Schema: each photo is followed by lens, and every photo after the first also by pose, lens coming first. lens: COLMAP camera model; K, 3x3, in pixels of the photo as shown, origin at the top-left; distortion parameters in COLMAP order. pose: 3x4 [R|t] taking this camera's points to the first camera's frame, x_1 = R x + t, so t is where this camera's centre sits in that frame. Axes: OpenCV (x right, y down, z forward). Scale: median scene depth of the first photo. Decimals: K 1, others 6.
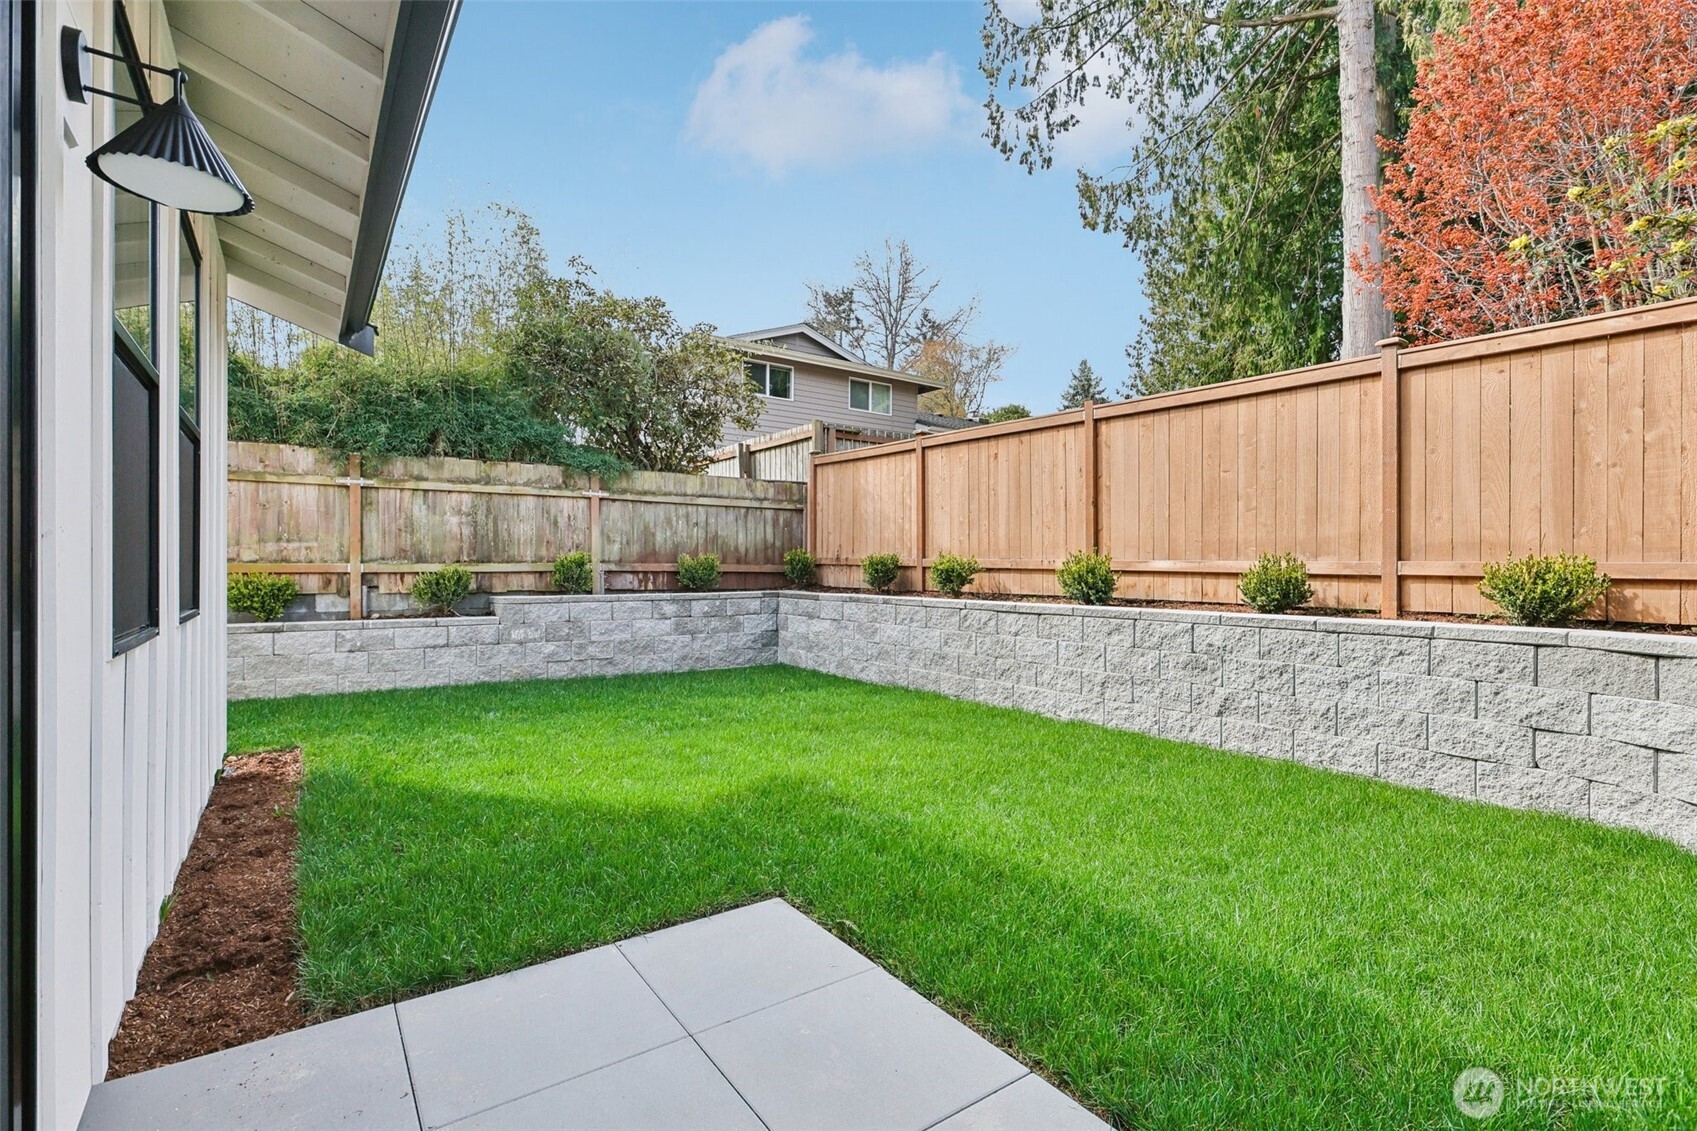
lens RADIAL K [[804.0, 0, 841.4], [0, 804.0, 566.2], [0, 0, 1]] dist [-0.000346, 0.000000]
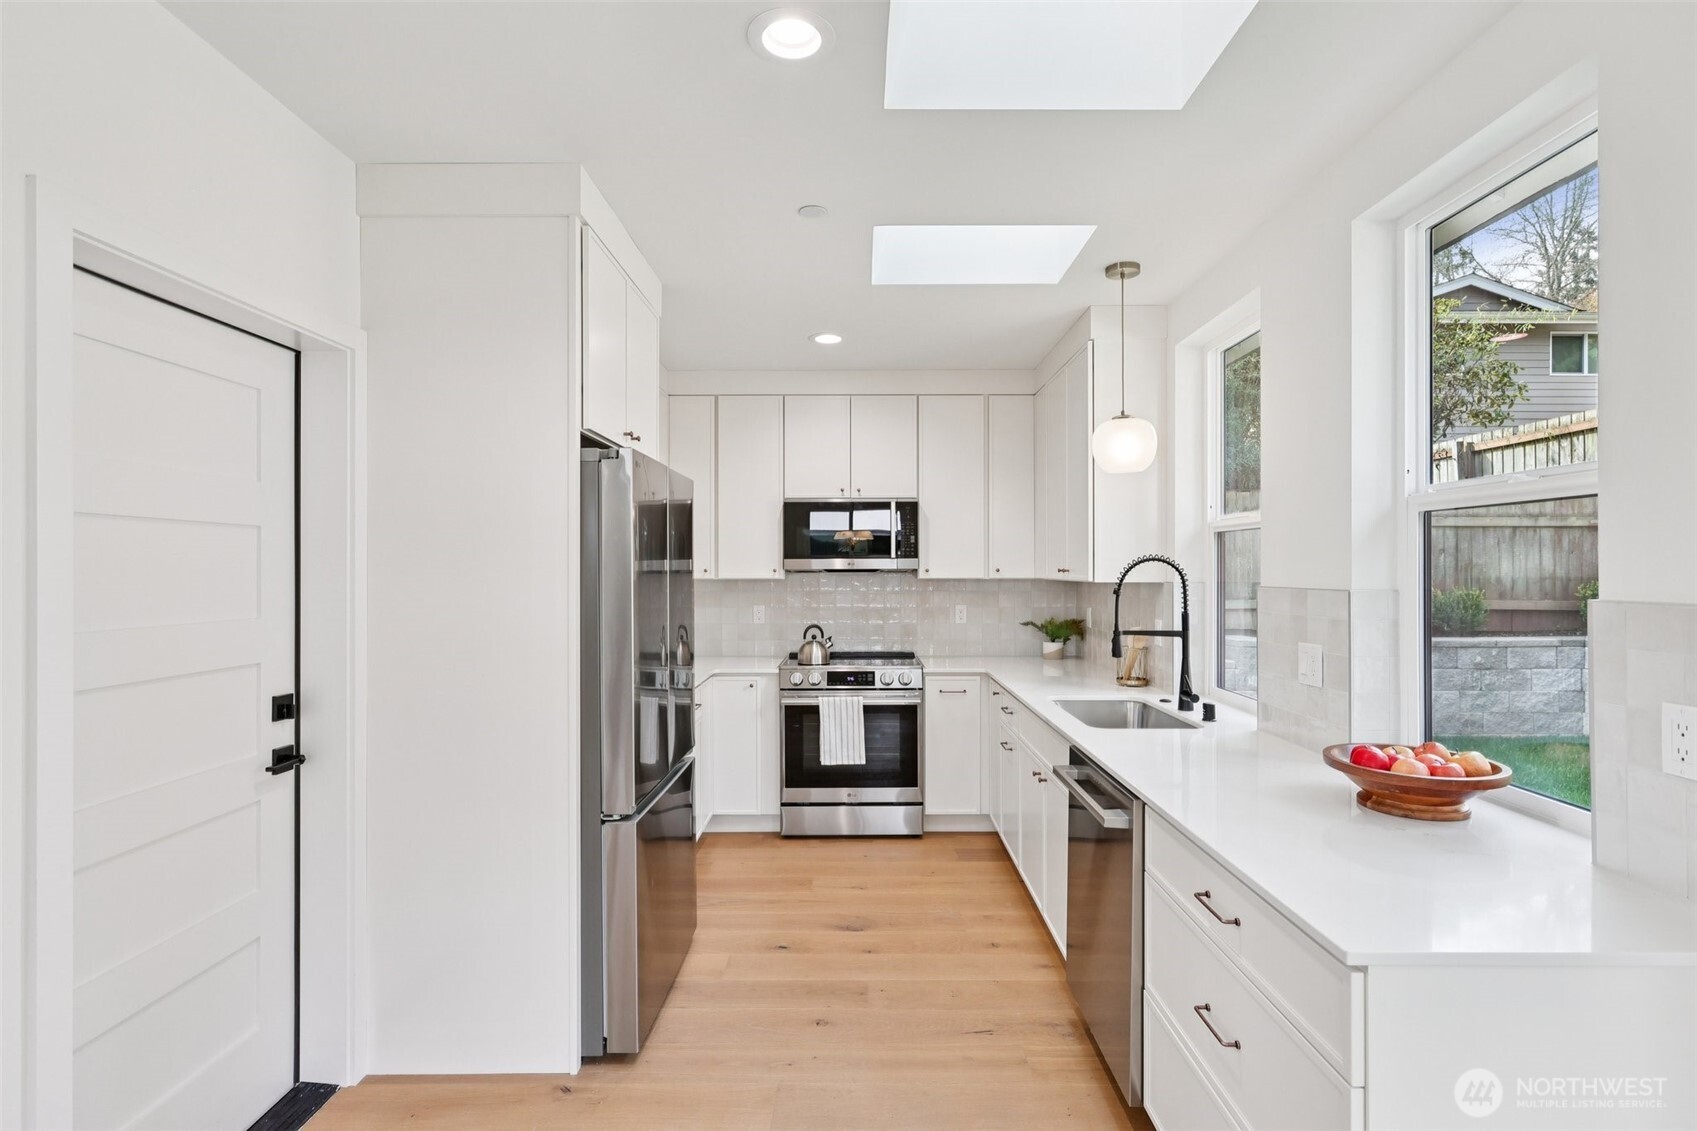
lens RADIAL K [[844.3, 0, 838.5], [0, 844.3, 567.1], [0, 0, 1]] dist [-0.002033, -0.000040]
pose [[0.828965, -0.002818, -0.559294, -0.218419], [0.001365, 0.999995, -0.003015, -0.035203], [0.559299, 0.001736, 0.828964, -0.045970]]
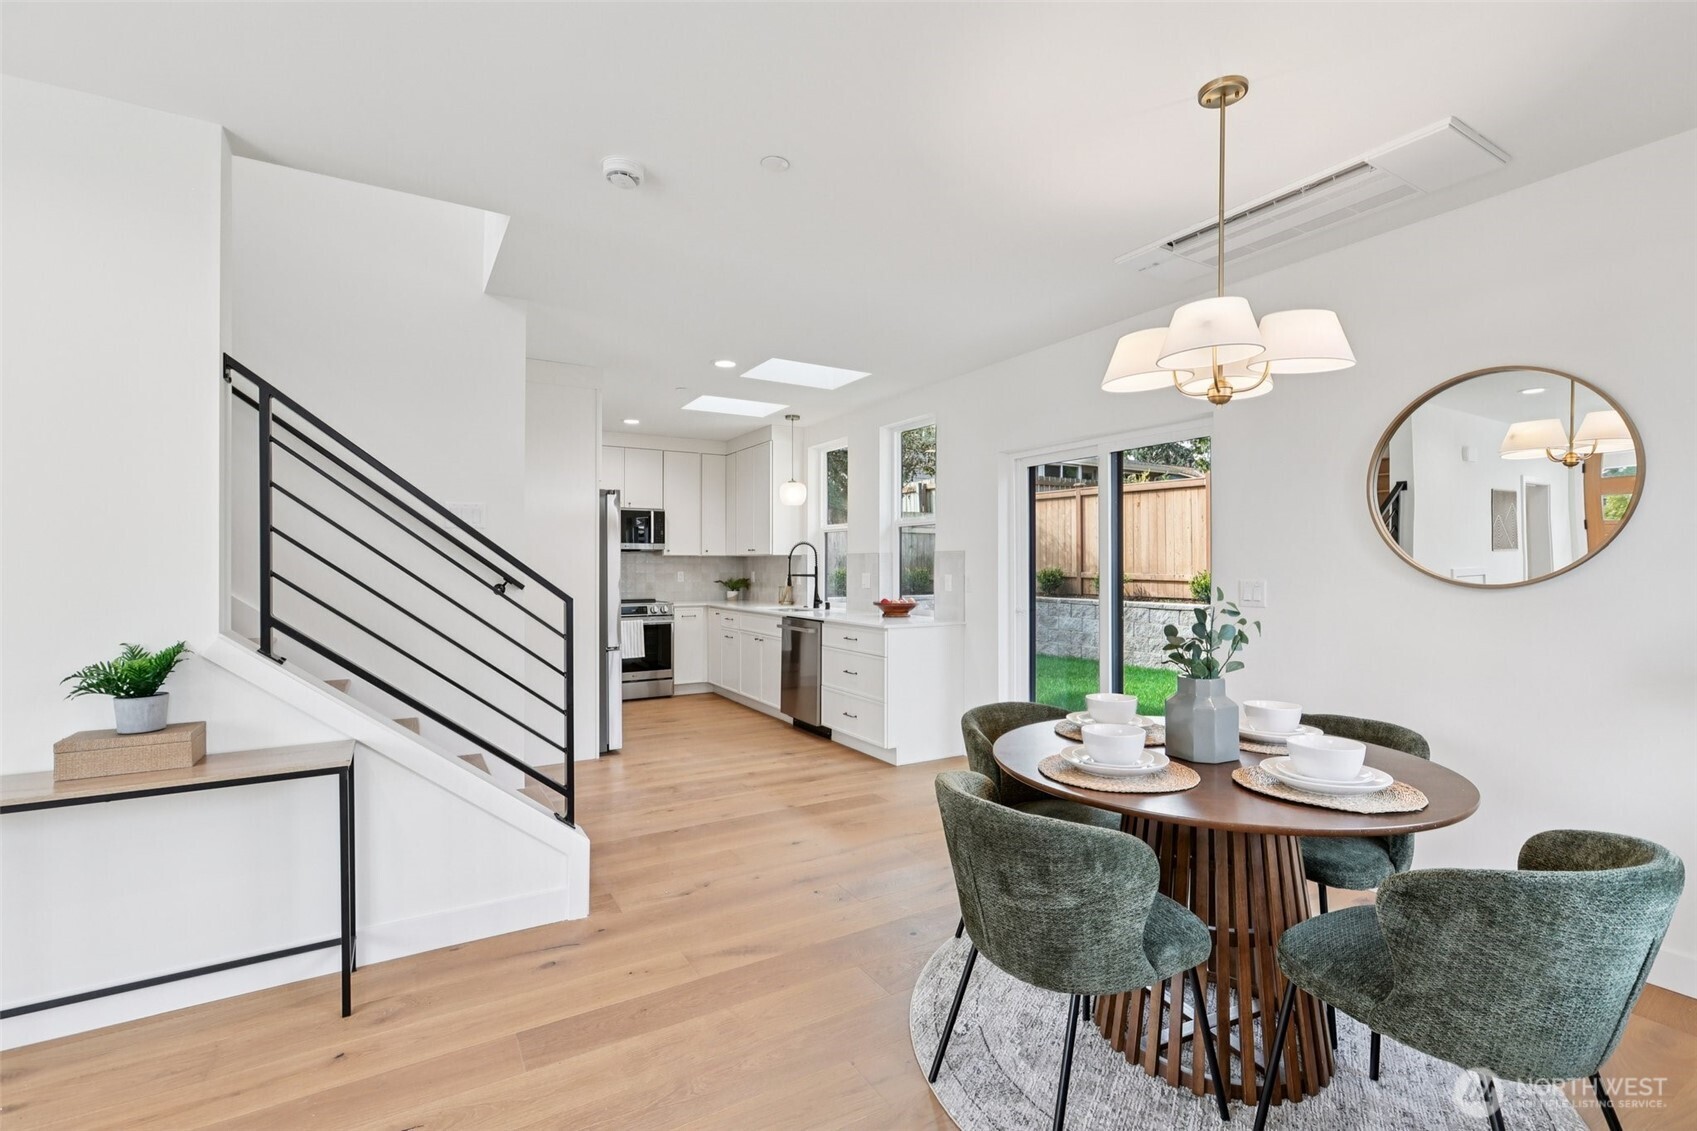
lens RADIAL K [[752.9, 0, 859.6], [0, 752.9, 561.4], [0, 0, 1]] dist [-0.002489, 0.000366]
pose [[0.999000, 0.000157, -0.044709, -0.220008], [-0.000291, 0.999995, -0.002995, -0.022275], [0.044708, 0.003005, 0.998996, -0.351599]]
